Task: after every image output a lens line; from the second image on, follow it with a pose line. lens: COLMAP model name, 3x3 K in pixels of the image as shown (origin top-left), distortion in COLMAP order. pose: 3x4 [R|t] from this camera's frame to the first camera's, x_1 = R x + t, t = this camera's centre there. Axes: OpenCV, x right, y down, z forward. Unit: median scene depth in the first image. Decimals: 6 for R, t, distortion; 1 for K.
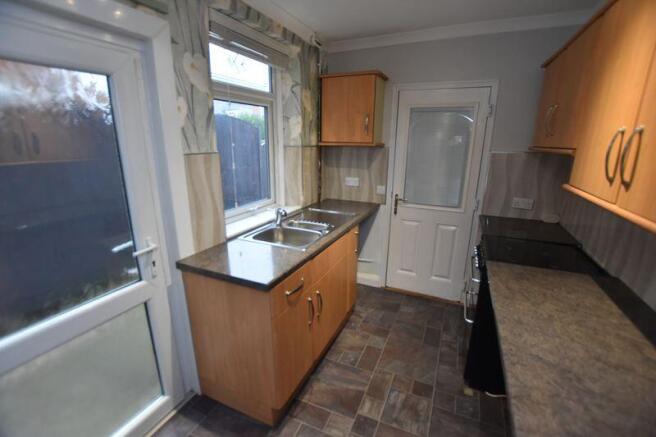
lens RADIAL K [[297.1, 0, 330.2], [0, 297.1, 219.5], [0, 0, 1]] dist [-0.027646, 0.000057]
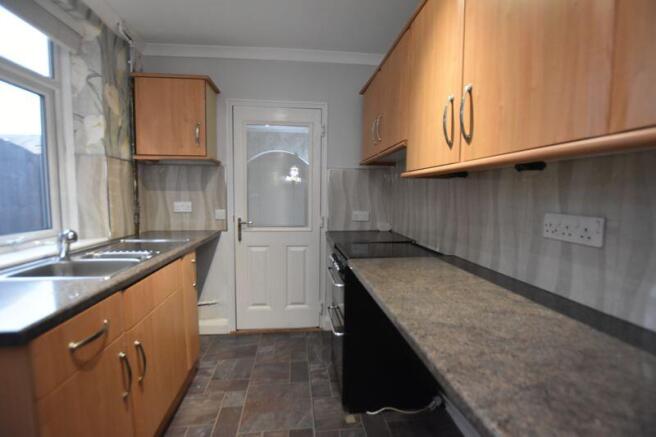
lens RADIAL K [[297.1, 0, 330.2], [0, 297.1, 219.5], [0, 0, 1]] dist [-0.027646, 0.000057]
pose [[0.858711, -0.048657, 0.510144, 0.006641], [0.137916, 0.980697, -0.138612, 0.092488], [-0.493552, 0.189385, 0.848846, 0.137895]]
